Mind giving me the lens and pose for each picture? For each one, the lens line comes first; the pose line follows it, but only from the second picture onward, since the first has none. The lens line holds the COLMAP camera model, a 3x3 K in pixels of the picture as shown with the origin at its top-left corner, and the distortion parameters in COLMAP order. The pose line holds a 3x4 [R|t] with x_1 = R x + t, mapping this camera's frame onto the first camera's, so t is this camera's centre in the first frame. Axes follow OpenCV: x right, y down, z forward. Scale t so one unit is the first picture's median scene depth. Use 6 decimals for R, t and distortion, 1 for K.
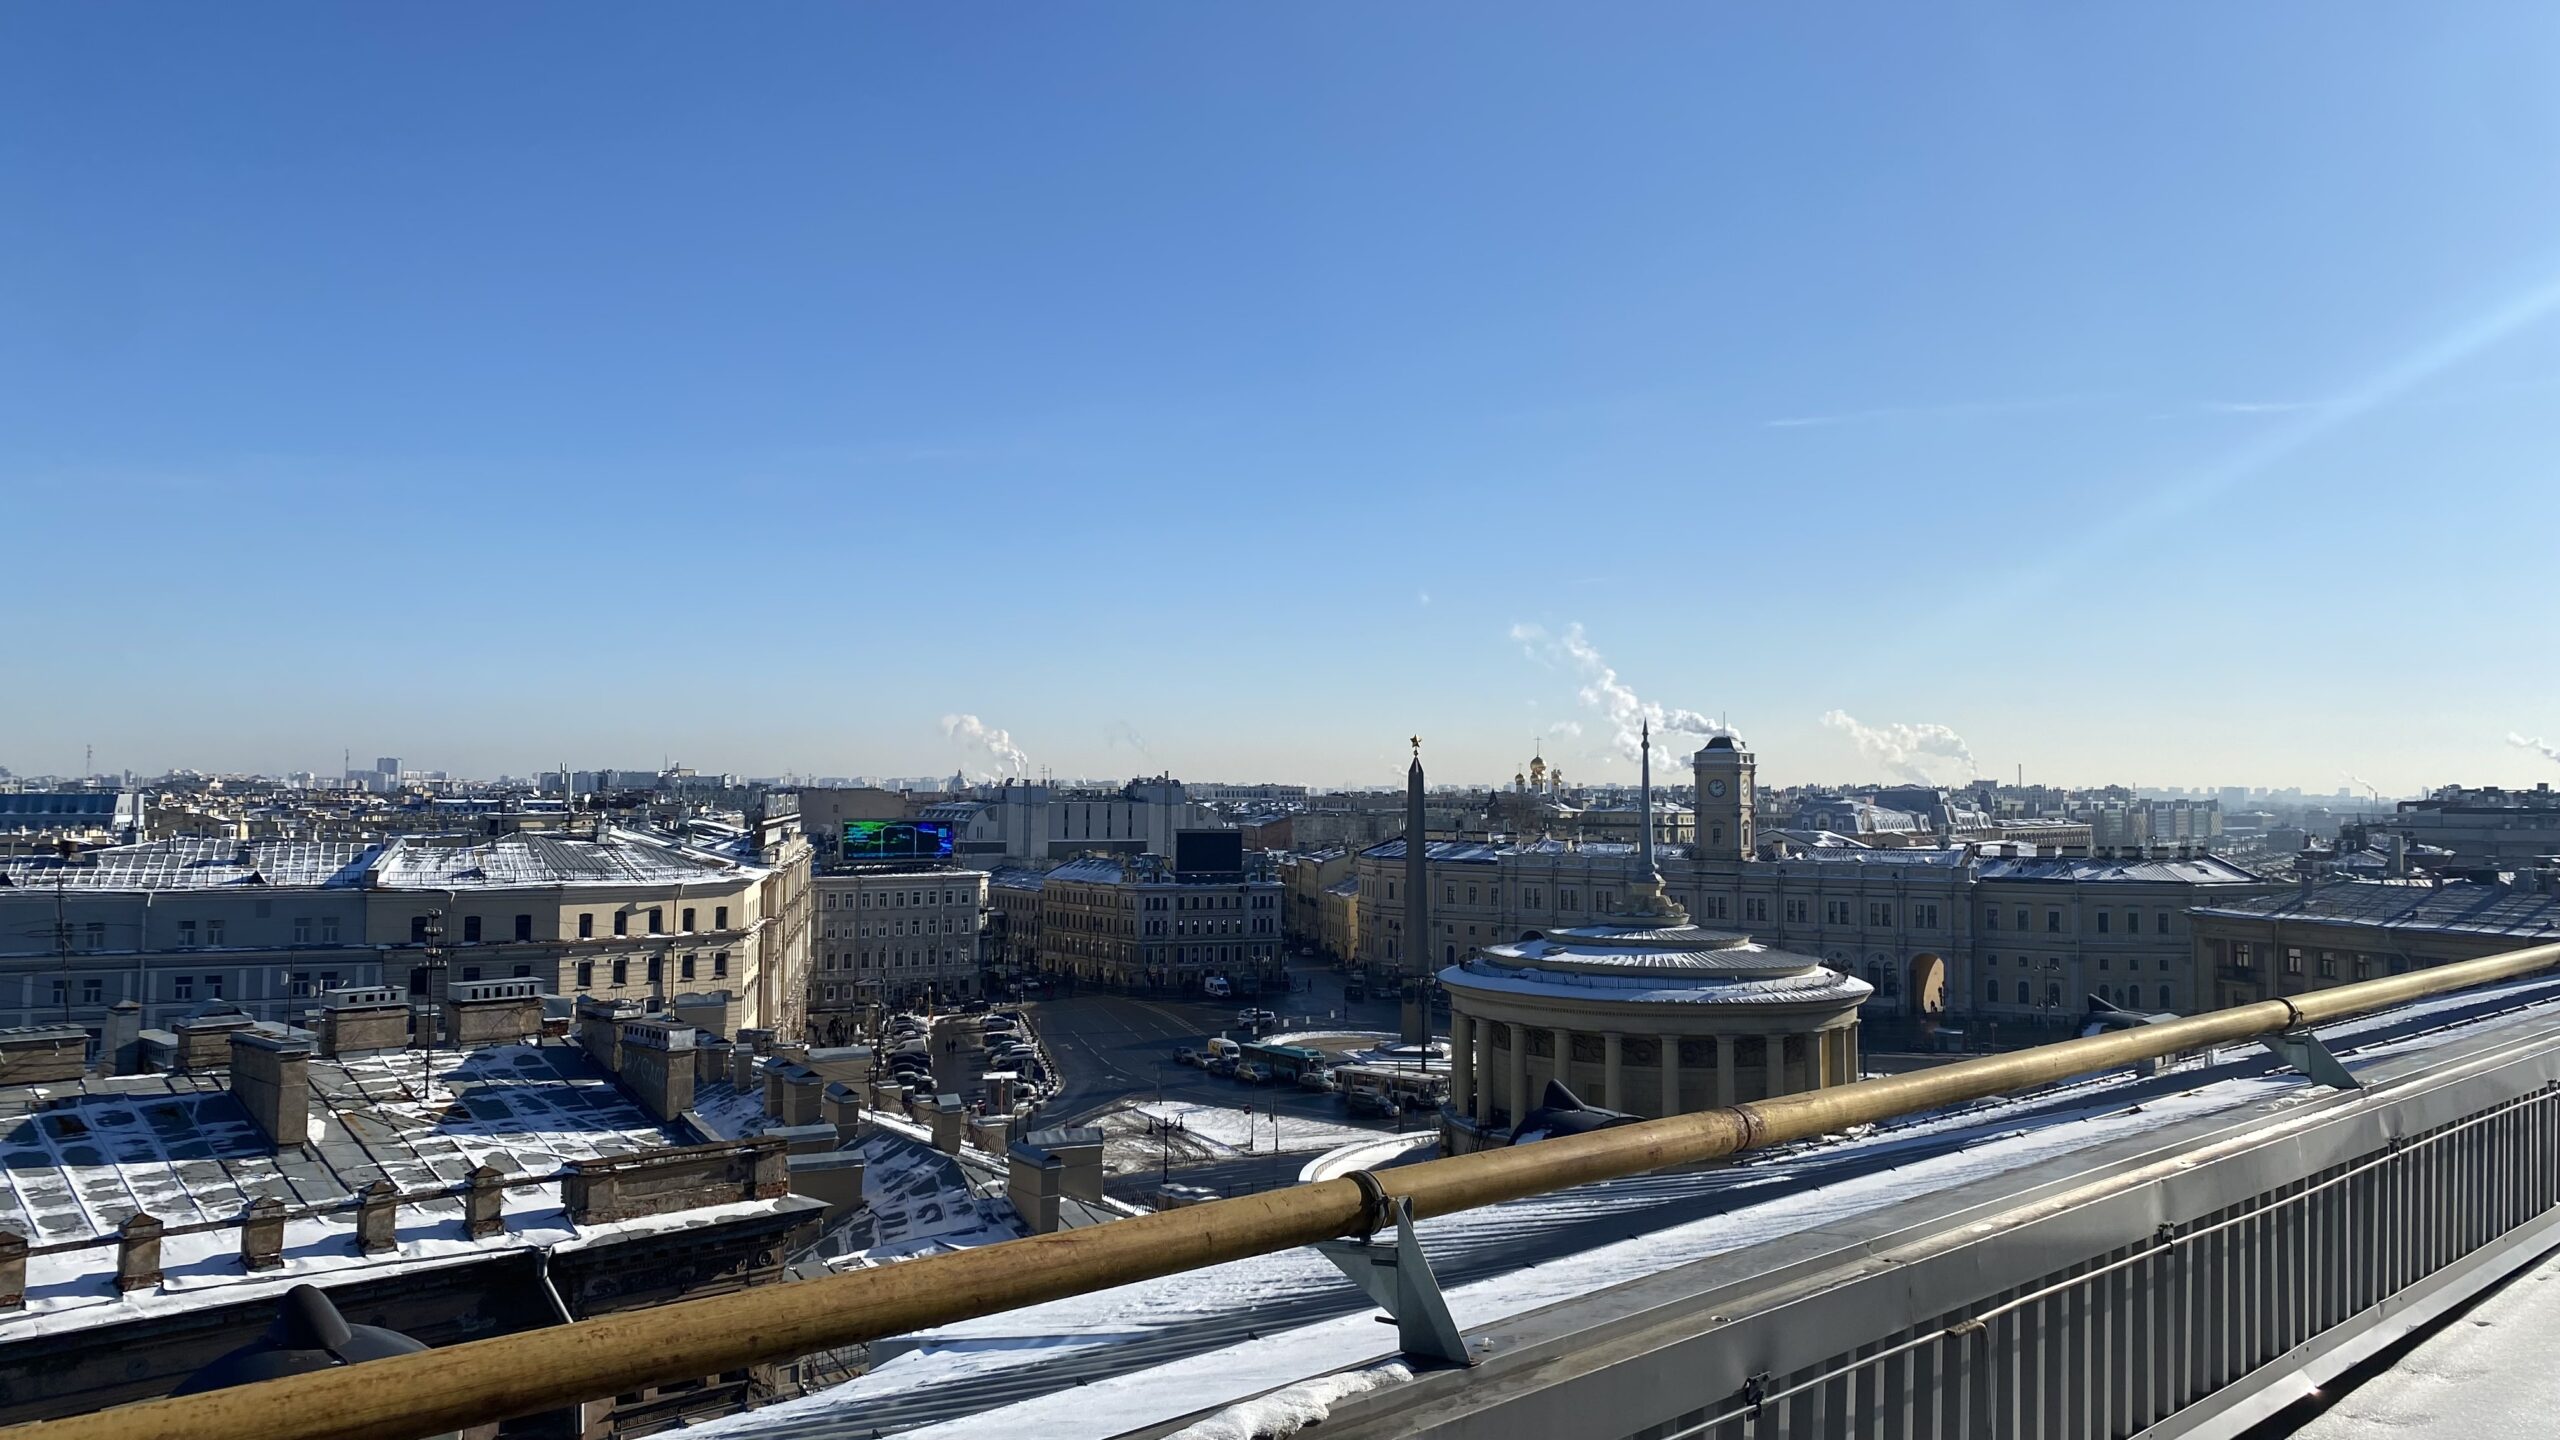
lens RADIAL K [[1927.2, 0, 1284.0], [0, 1927.2, 731.1], [0, 0, 1]] dist [0.024722, -0.053924]
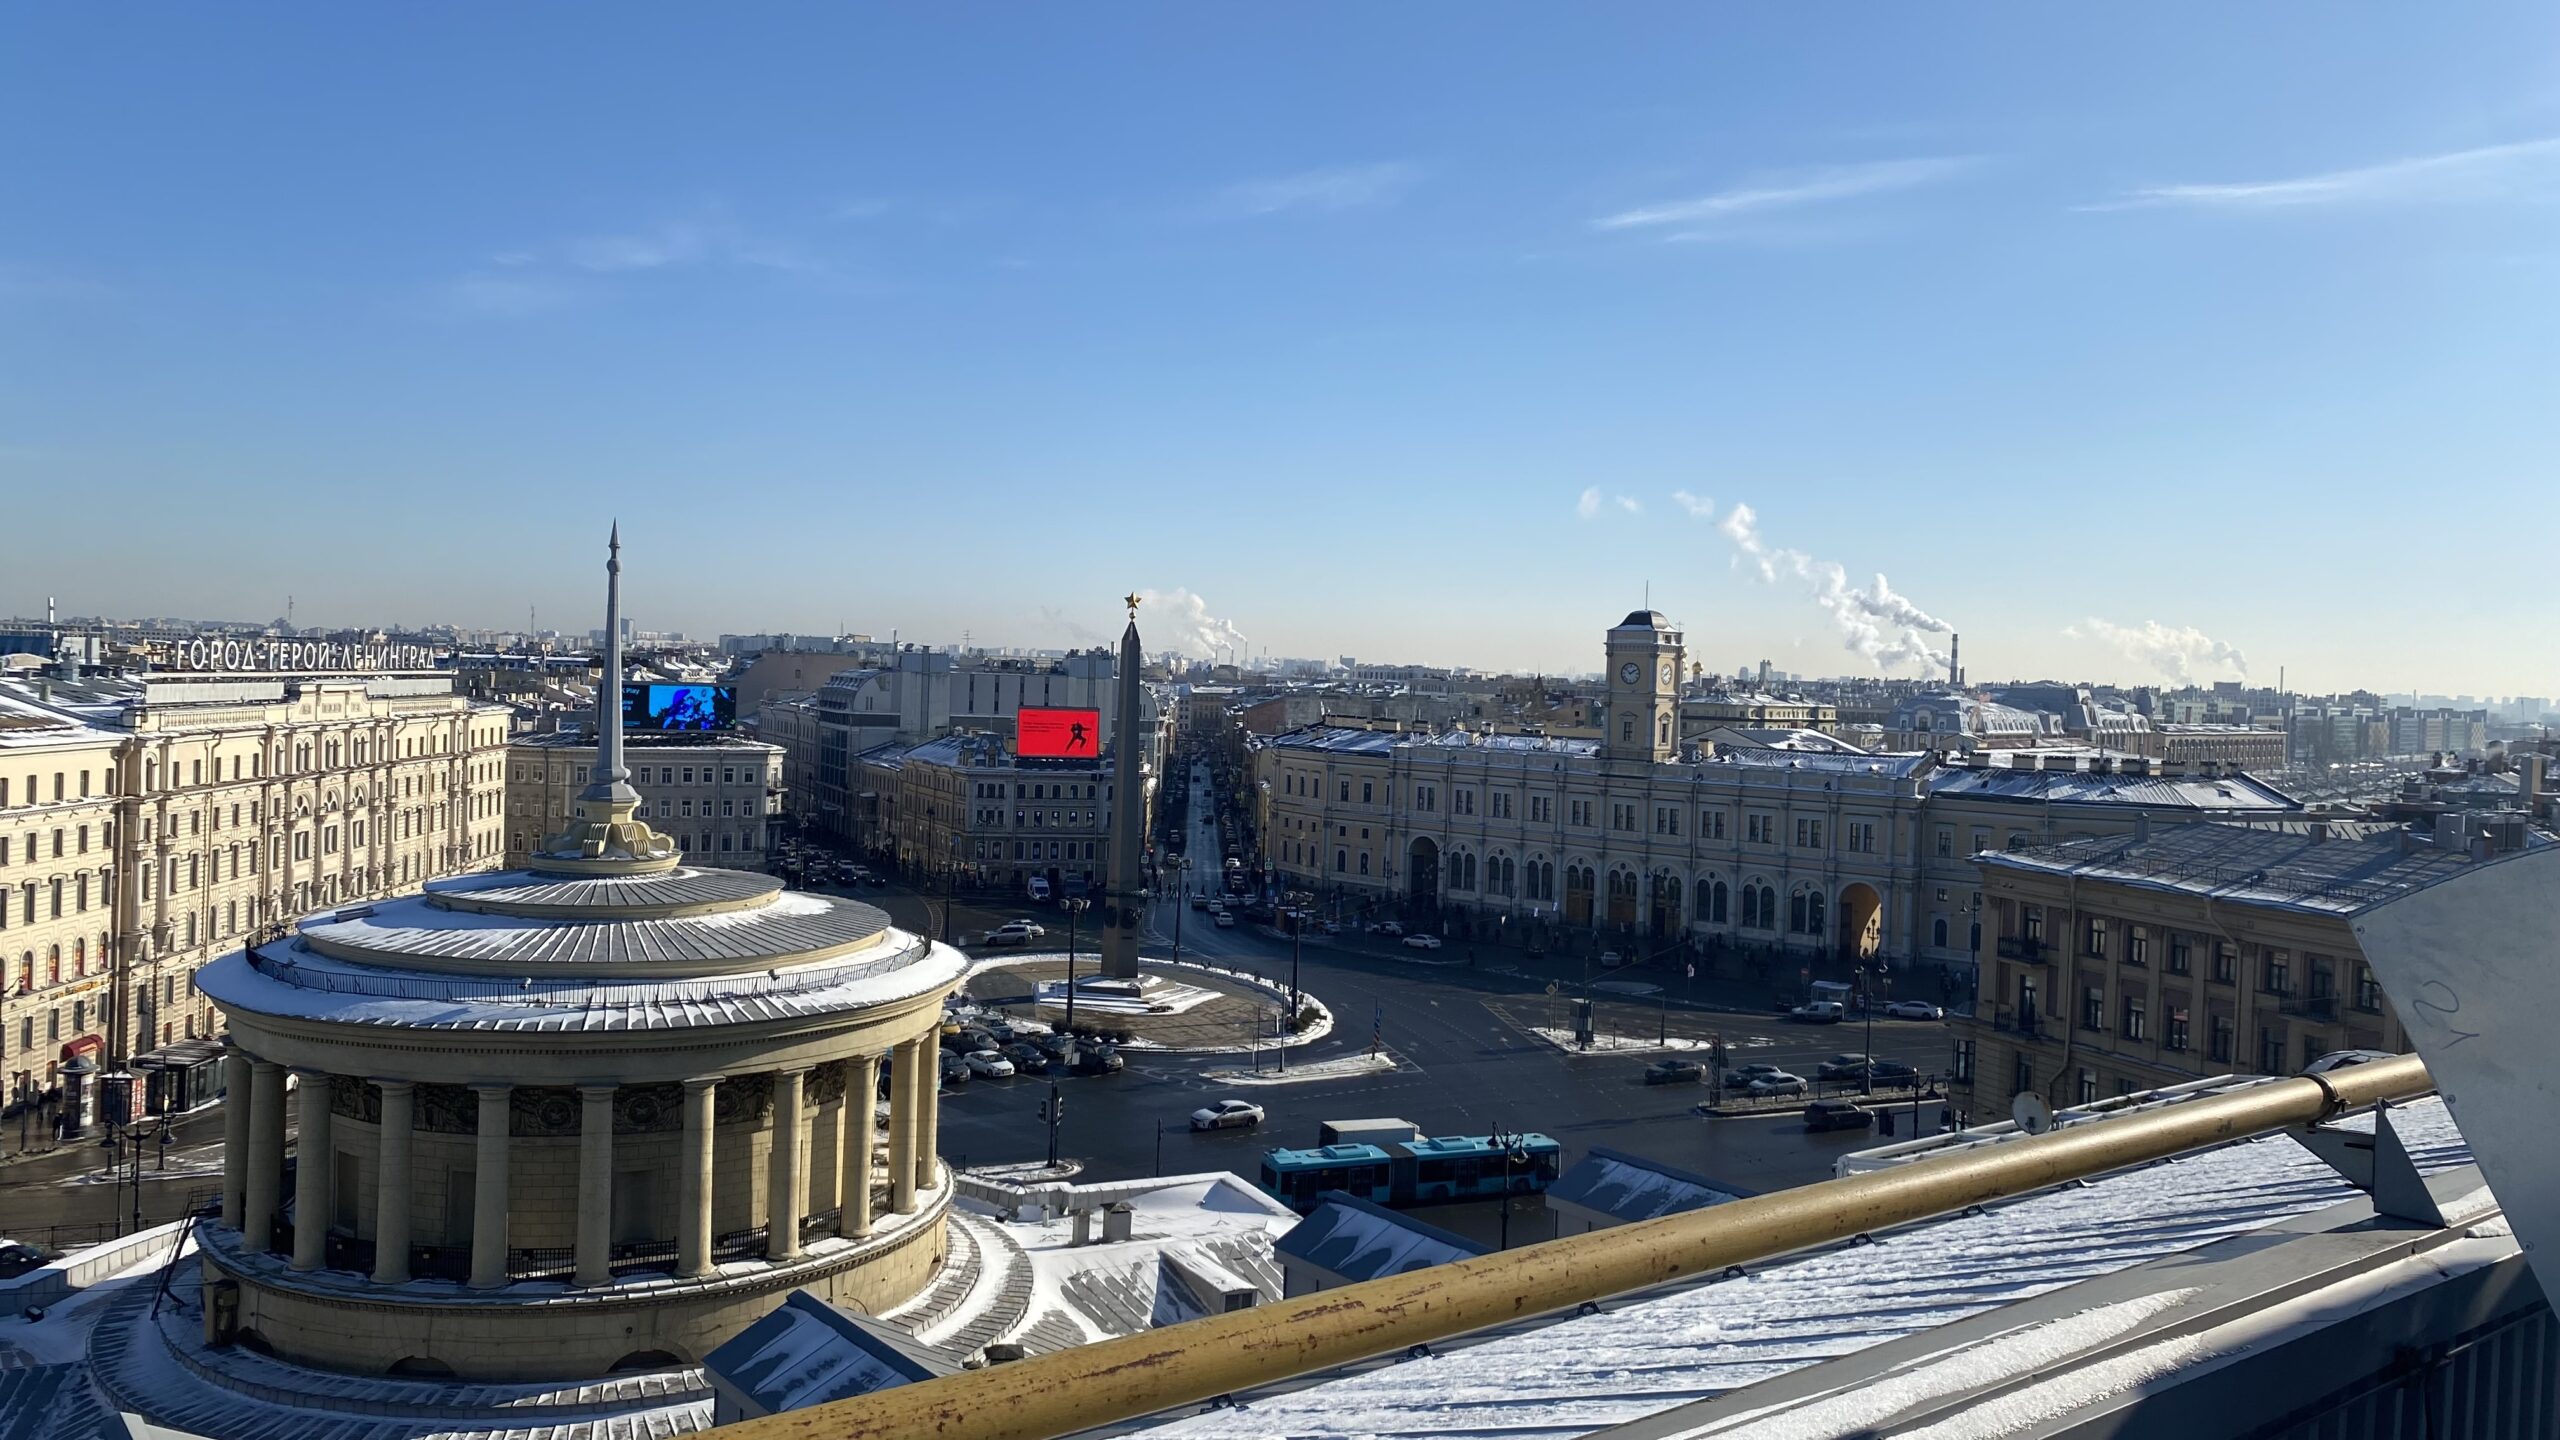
lens RADIAL K [[1927.2, 0, 1279.6], [0, 1927.2, 696.9], [0, 0, 1]] dist [0.024722, -0.053924]
pose [[0.992356, 0.027764, -0.120243, 0.187038], [-0.022482, 0.998731, 0.045067, 0.006236], [0.121342, -0.042019, 0.991721, 0.174089]]
